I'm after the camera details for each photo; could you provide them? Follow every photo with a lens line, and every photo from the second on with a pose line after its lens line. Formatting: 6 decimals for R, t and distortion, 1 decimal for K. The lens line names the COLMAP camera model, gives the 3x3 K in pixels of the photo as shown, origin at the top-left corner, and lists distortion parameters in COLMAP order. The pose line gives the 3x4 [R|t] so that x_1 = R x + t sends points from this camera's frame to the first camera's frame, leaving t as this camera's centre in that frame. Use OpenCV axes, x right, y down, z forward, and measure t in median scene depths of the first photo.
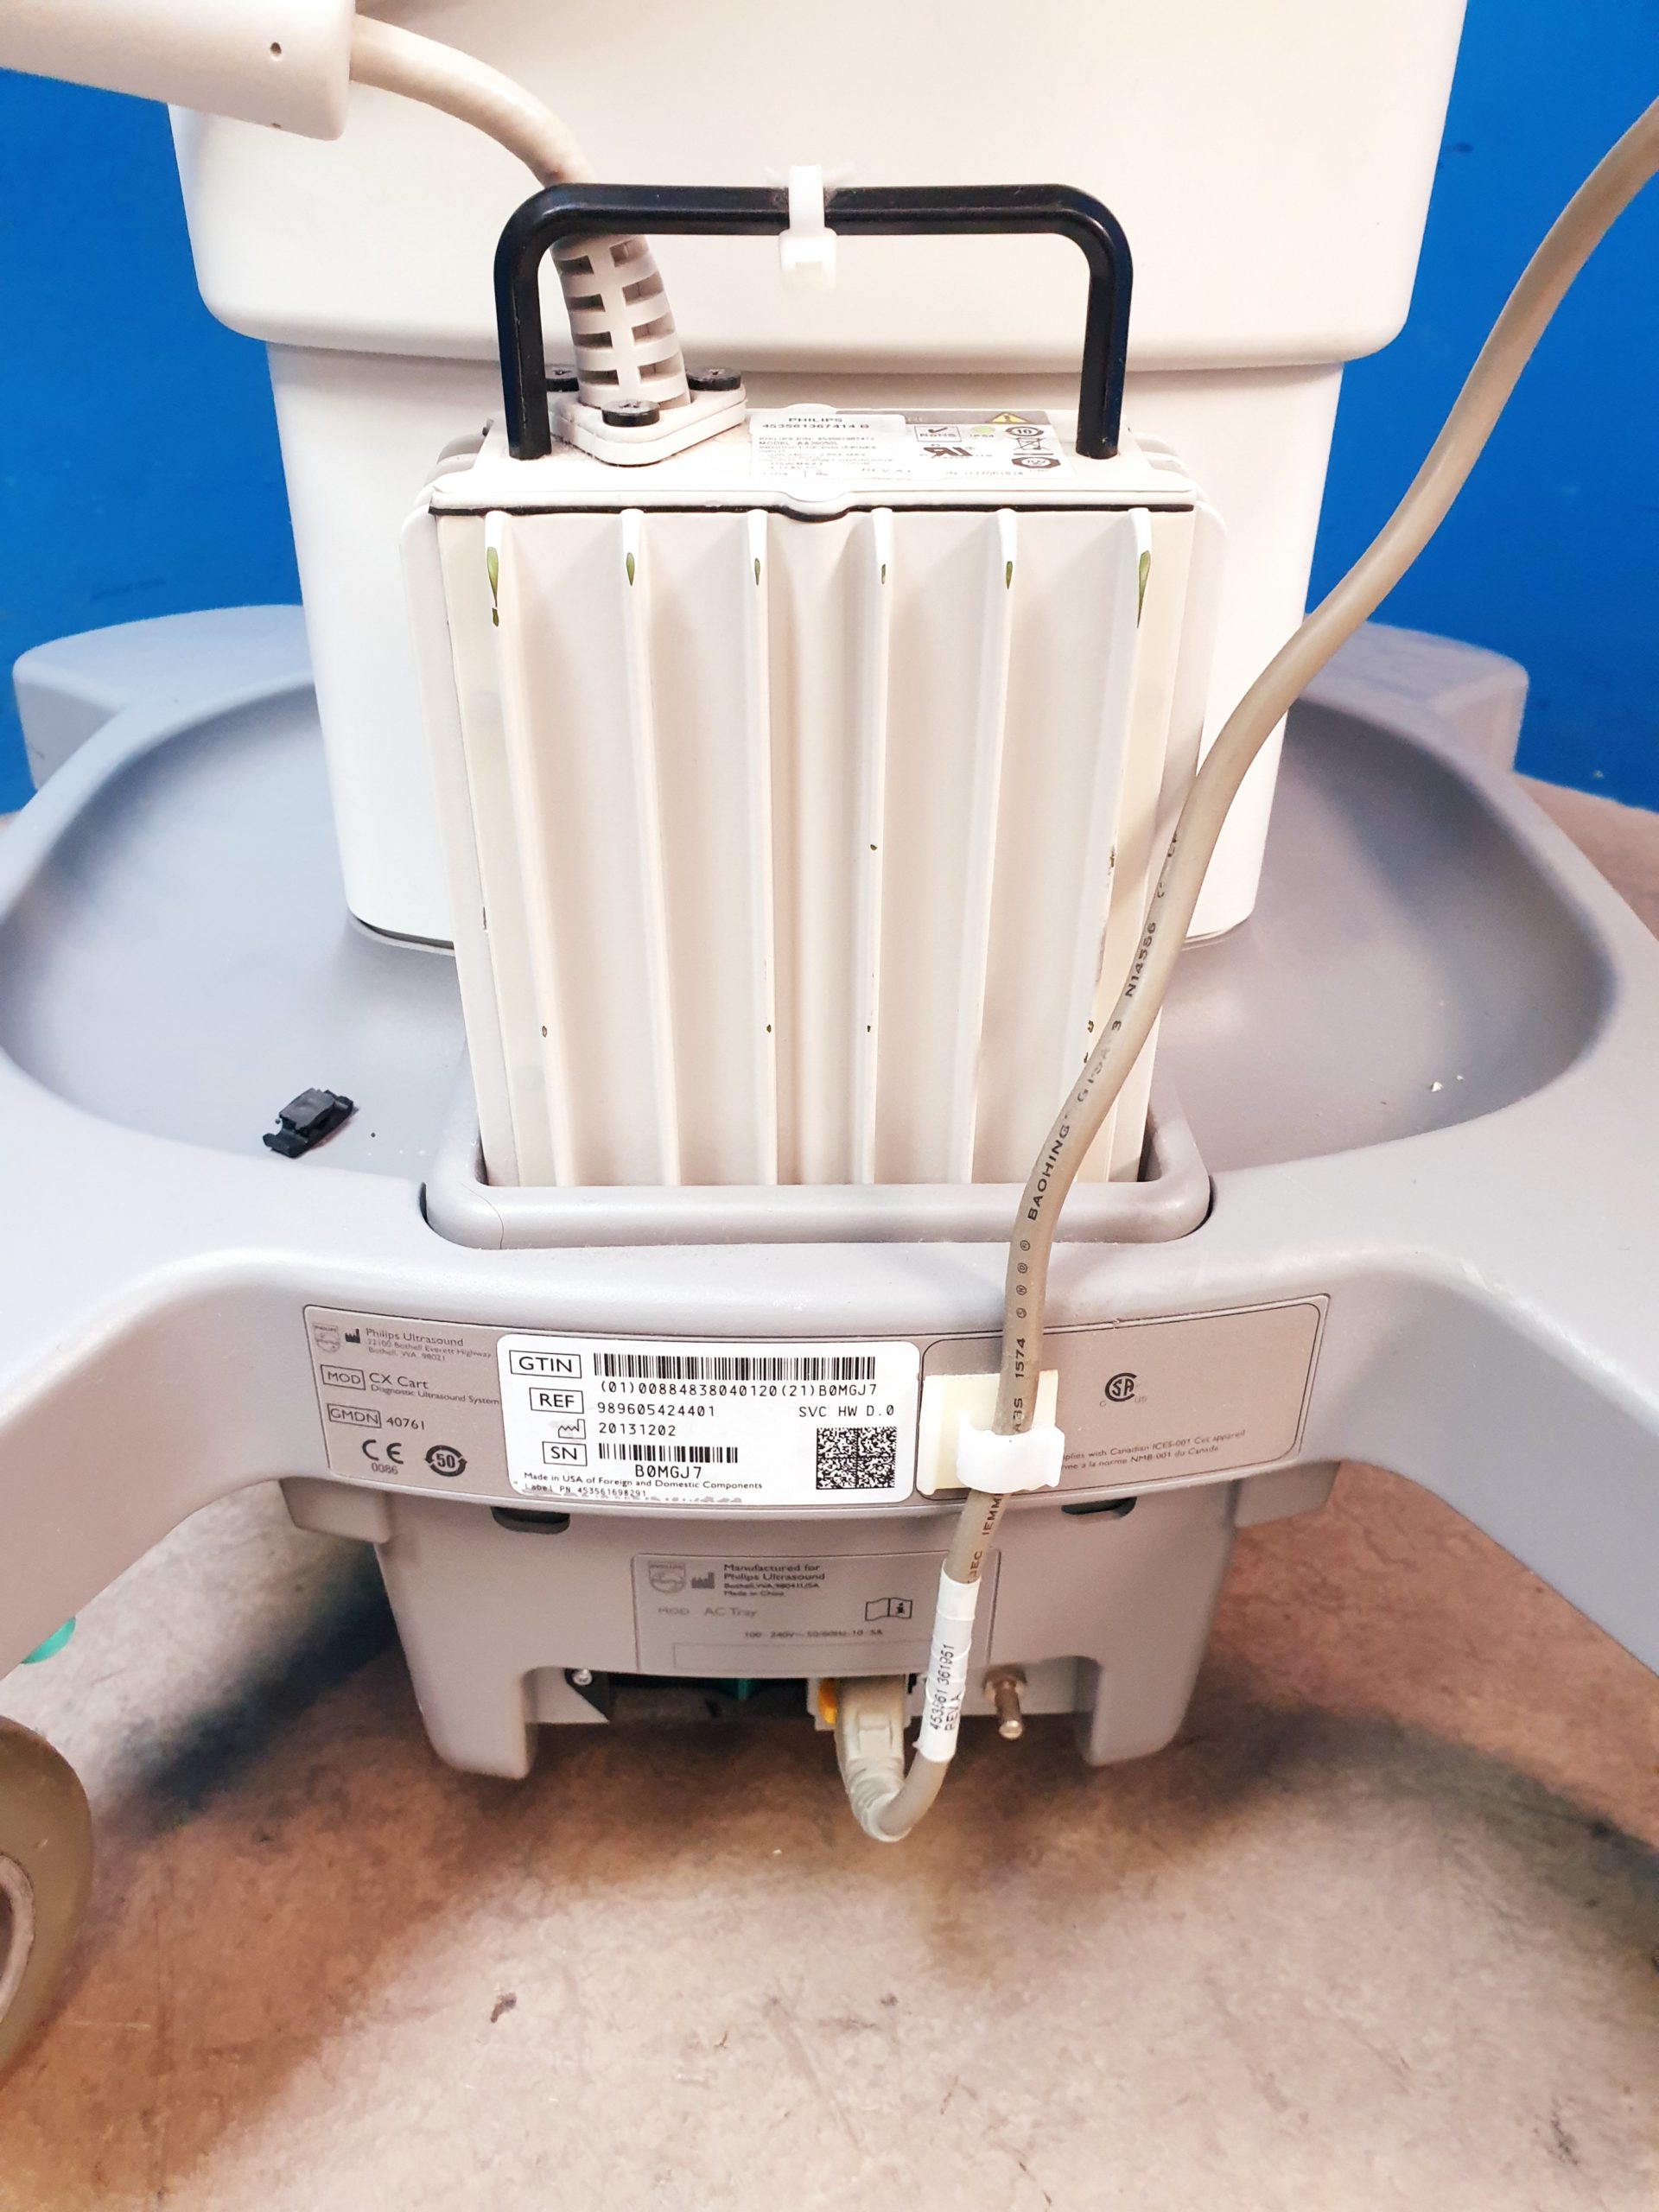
lens RADIAL K [[1766.5, 0, 829.5], [0, 1766.5, 1106.0], [0, 0, 1]] dist [-0.003429, -0.004049]
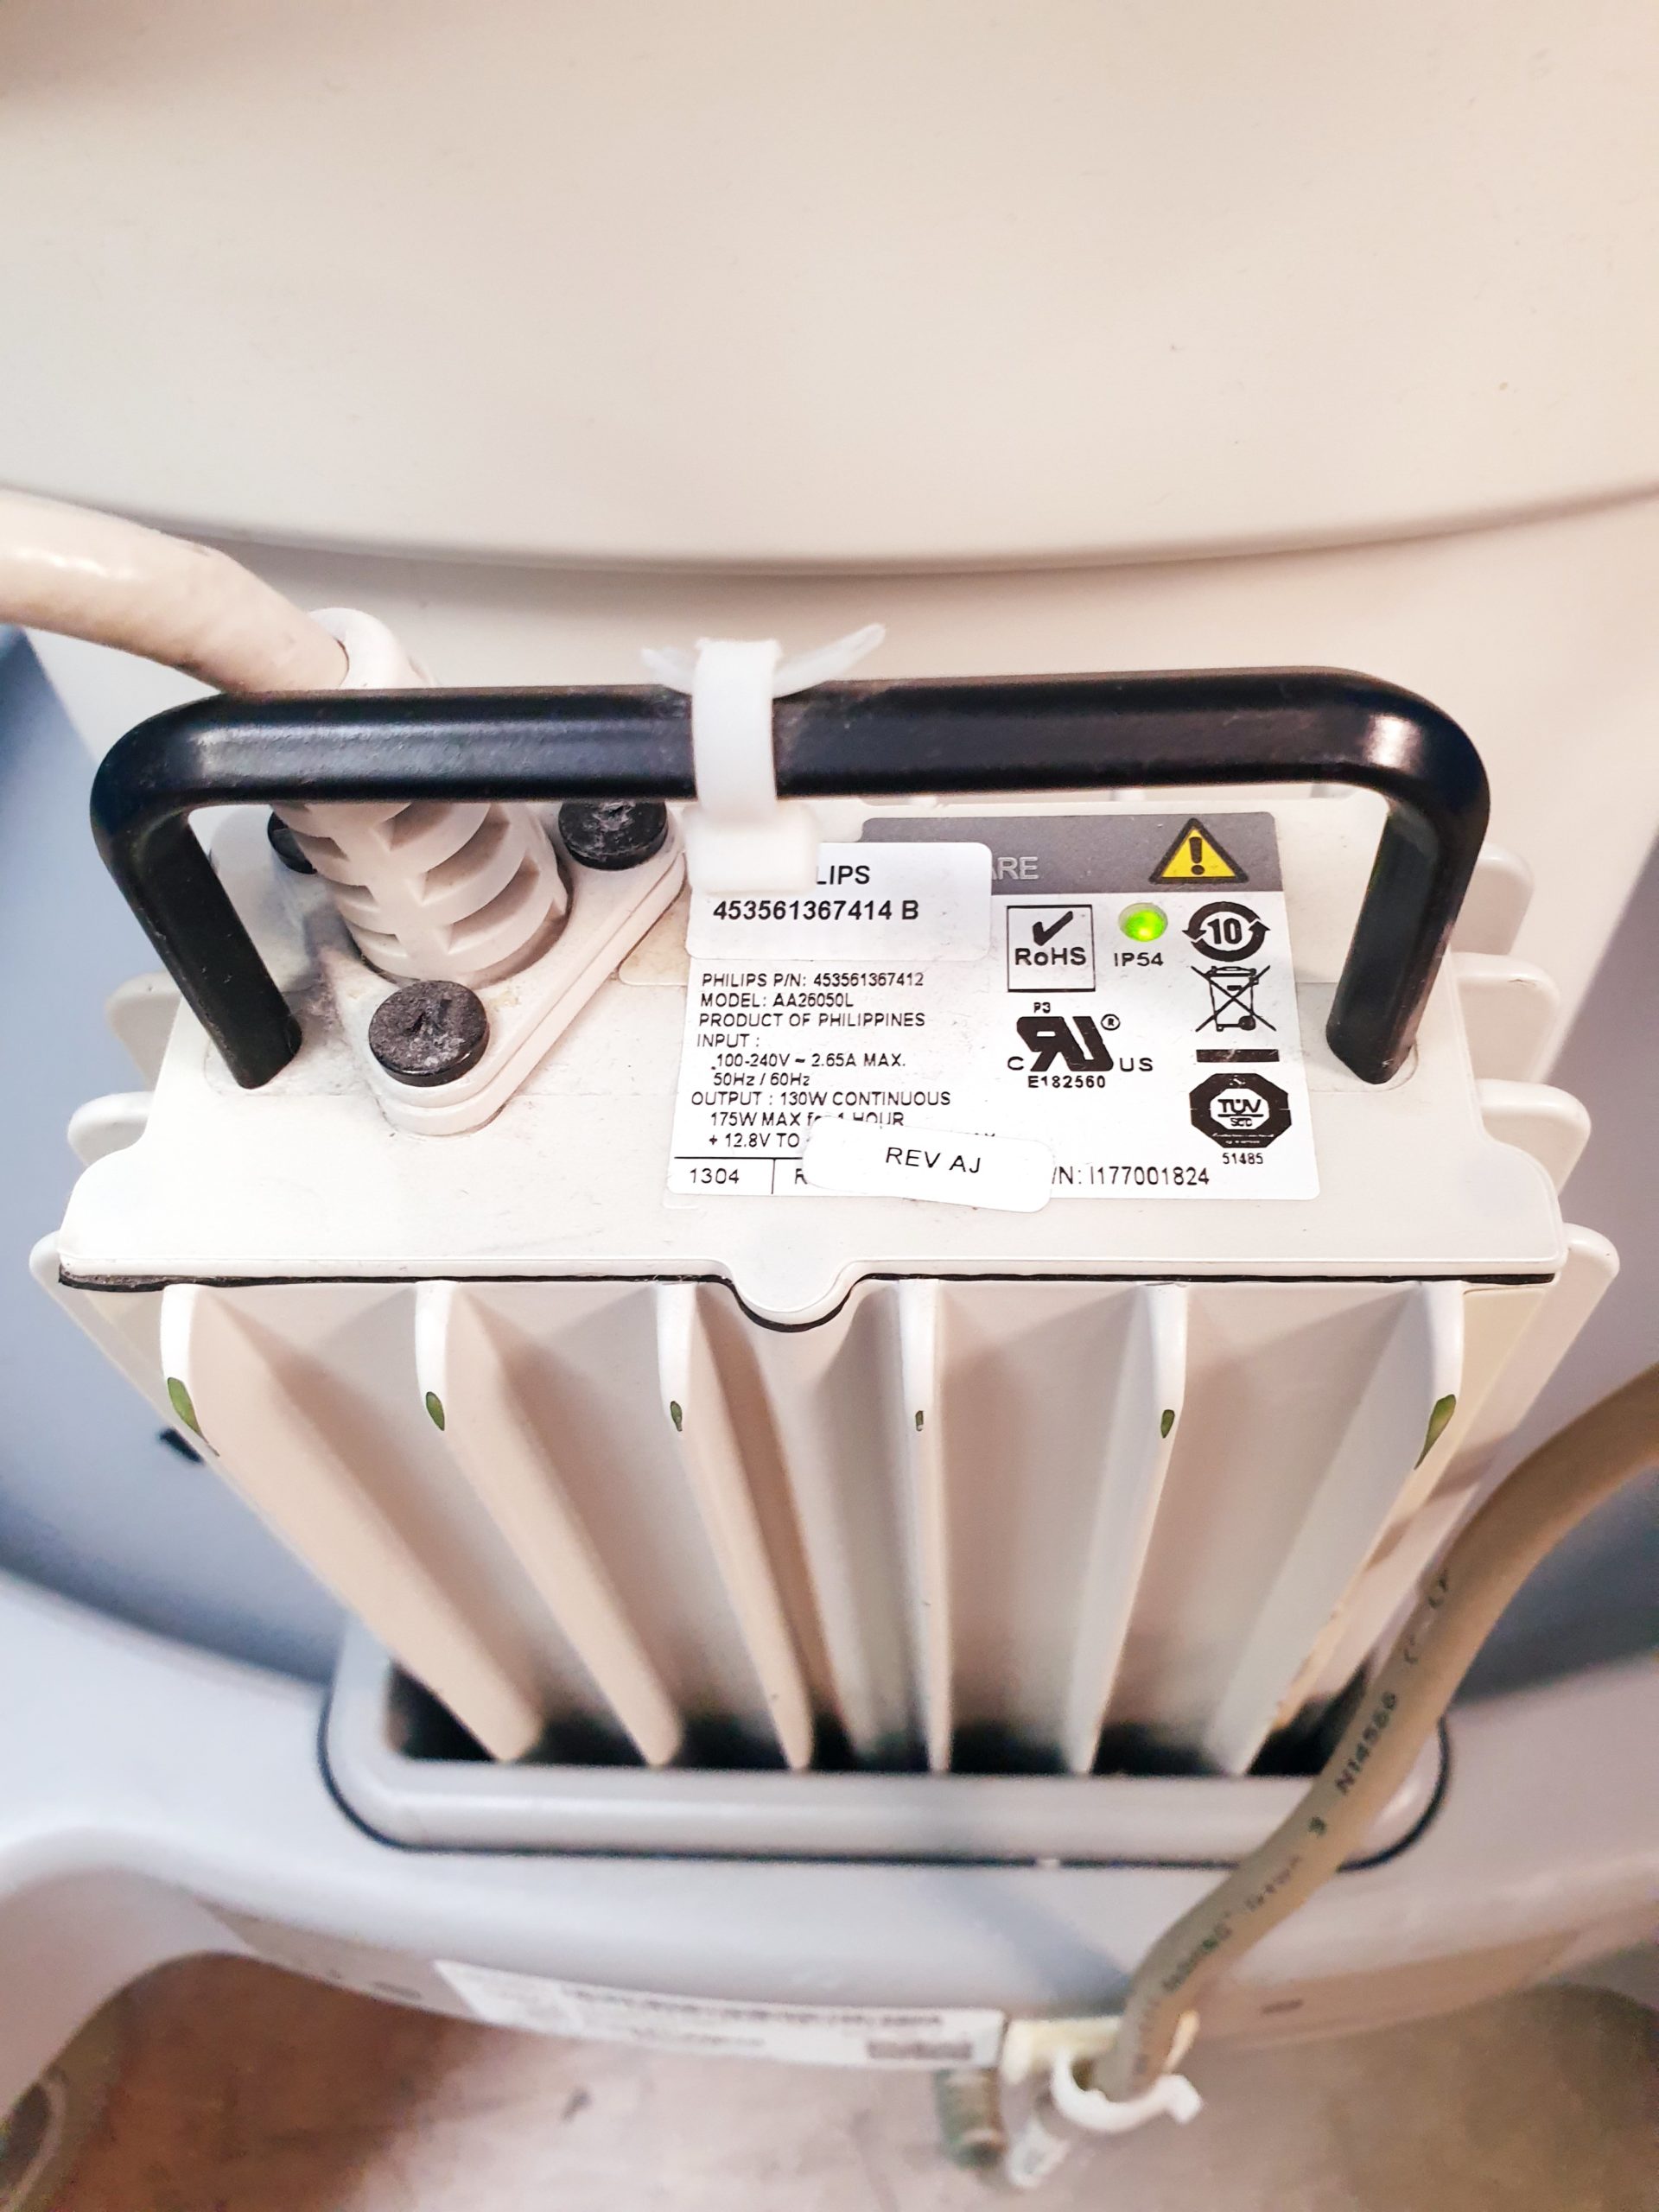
lens RADIAL K [[1766.5, 0, 829.5], [0, 1766.5, 1106.0], [0, 0, 1]] dist [-0.003429, -0.004049]
pose [[0.995943, 0.015294, -0.088672, 0.044827], [0.017019, 0.935644, 0.352536, -0.528592], [0.088357, -0.352615, 0.931588, 0.510838]]
